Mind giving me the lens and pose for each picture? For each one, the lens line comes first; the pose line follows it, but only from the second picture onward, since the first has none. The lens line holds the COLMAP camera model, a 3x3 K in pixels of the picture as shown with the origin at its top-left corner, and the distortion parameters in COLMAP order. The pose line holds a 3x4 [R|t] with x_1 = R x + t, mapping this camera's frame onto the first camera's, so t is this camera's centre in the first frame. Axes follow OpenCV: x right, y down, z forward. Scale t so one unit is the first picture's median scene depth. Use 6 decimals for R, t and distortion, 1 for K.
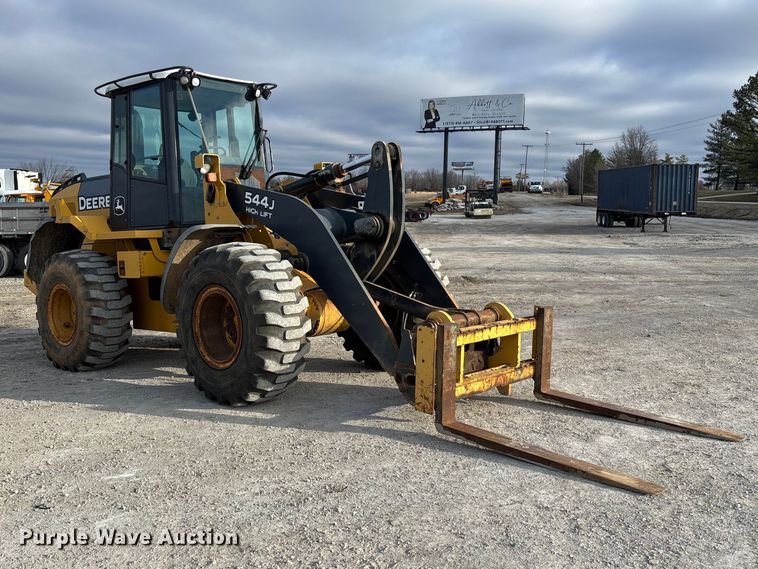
lens RADIAL K [[724.4, 0, 326.9], [0, 724.4, 255.1], [0, 0, 1]] dist [0.072629, -0.007471]
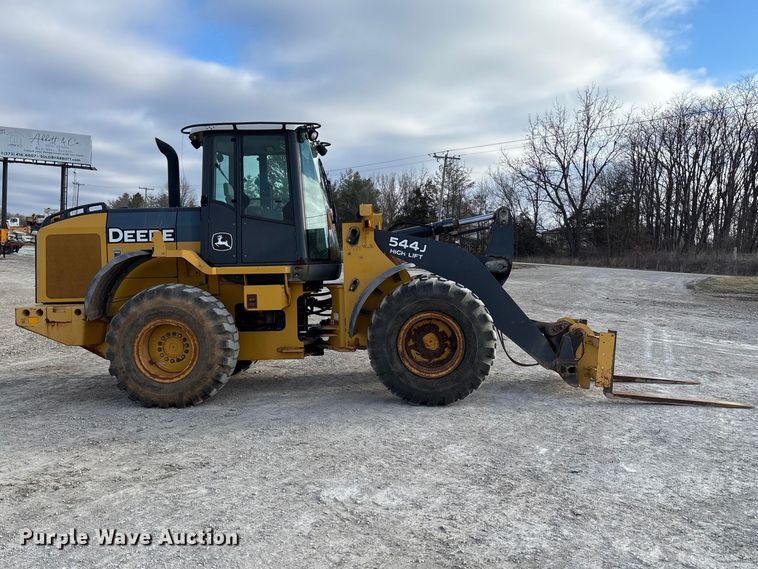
lens RADIAL K [[653.0, 0, 382.0], [0, 653.0, 281.9], [0, 0, 1]] dist [0.021341, 0.001269]
pose [[0.737766, -0.002380, 0.675052, -0.100052], [0.008158, 0.999952, -0.005390, -0.000507], [-0.675007, 0.009484, 0.737750, 0.021838]]
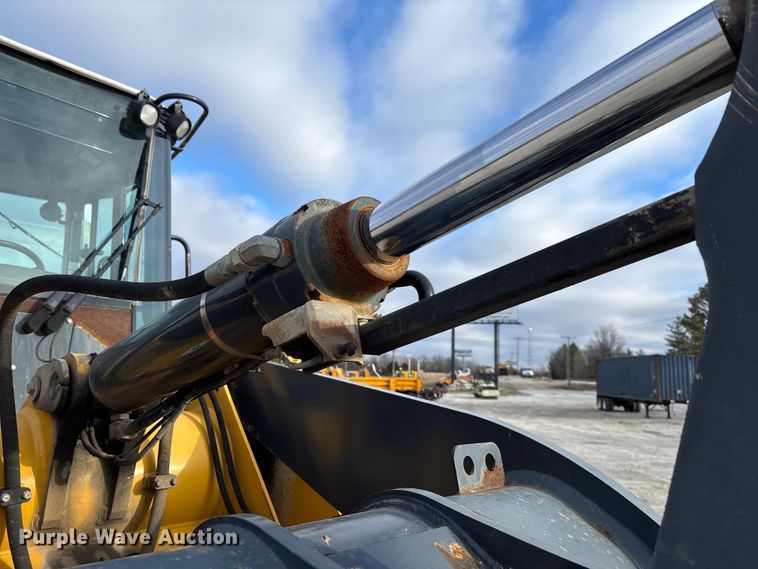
lens RADIAL K [[577.6, 0, 379.3], [0, 577.6, 285.7], [0, 0, 1]] dist [0.026556, -0.005227]
pose [[0.998841, 0.028323, 0.038920, 0.002124], [-0.018484, 0.972260, -0.233173, -0.009108], [-0.044444, 0.232183, 0.971656, 0.098408]]
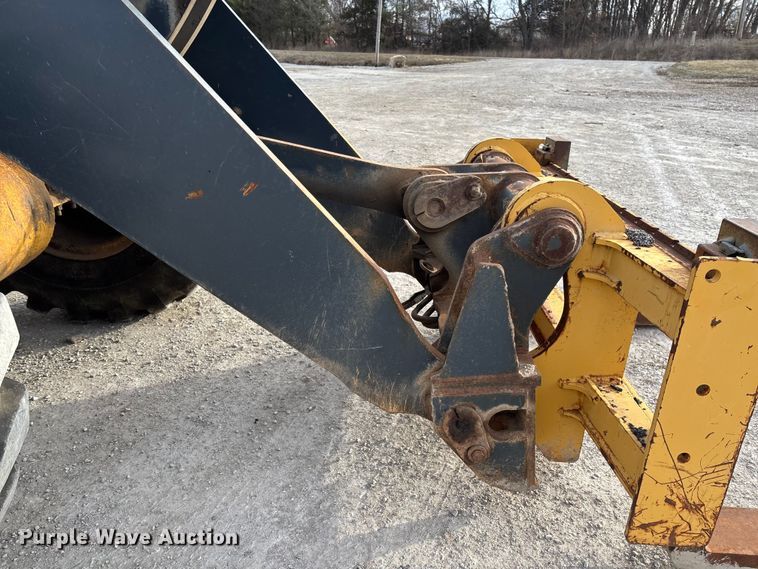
lens RADIAL K [[560.4, 0, 381.9], [0, 560.4, 291.5], [0, 0, 1]] dist [0.072080, -0.098539]
pose [[0.700678, -0.268106, 0.661188, -0.005281], [0.041436, 0.940438, 0.337430, 0.003484], [-0.712273, -0.209033, 0.670054, 0.079610]]
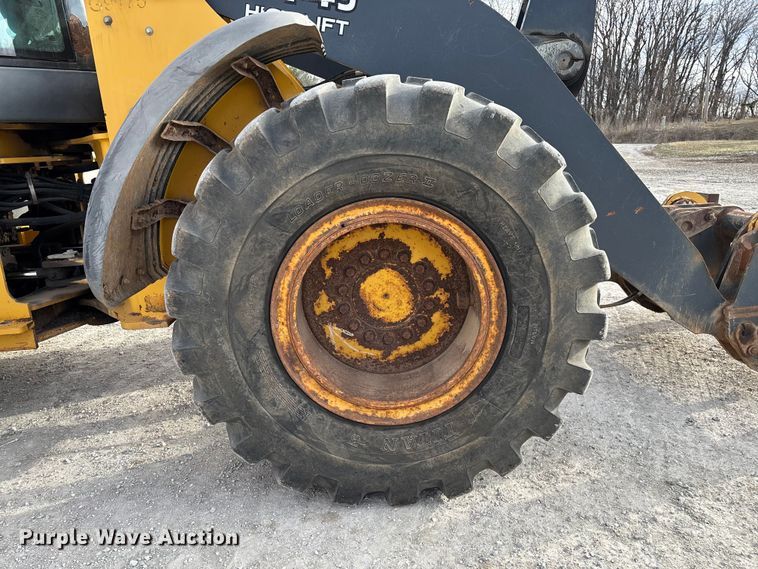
lens RADIAL K [[560.4, 0, 381.9], [0, 560.4, 291.5], [0, 0, 1]] dist [0.072080, -0.098539]
pose [[0.675052, -0.191805, 0.712401, -0.035500], [0.057514, 0.976357, 0.208374, 0.002923], [-0.735525, -0.099690, 0.670123, 0.083085]]
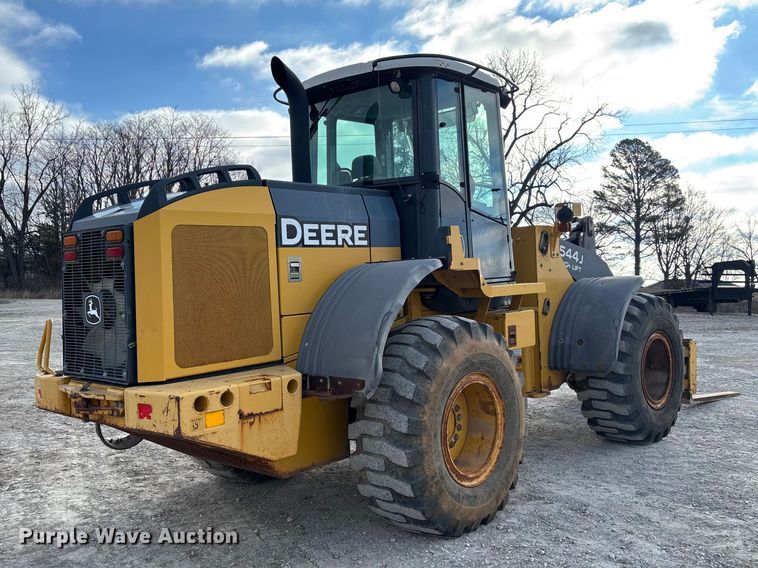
lens RADIAL K [[711.2, 0, 380.7], [0, 711.2, 267.7], [0, 0, 1]] dist [0.040107, -0.010193]
pose [[-0.042049, 0.043969, 0.998148, -0.124640], [0.061405, 0.997256, -0.041343, -0.003586], [-0.997227, 0.059553, -0.044633, 0.147562]]
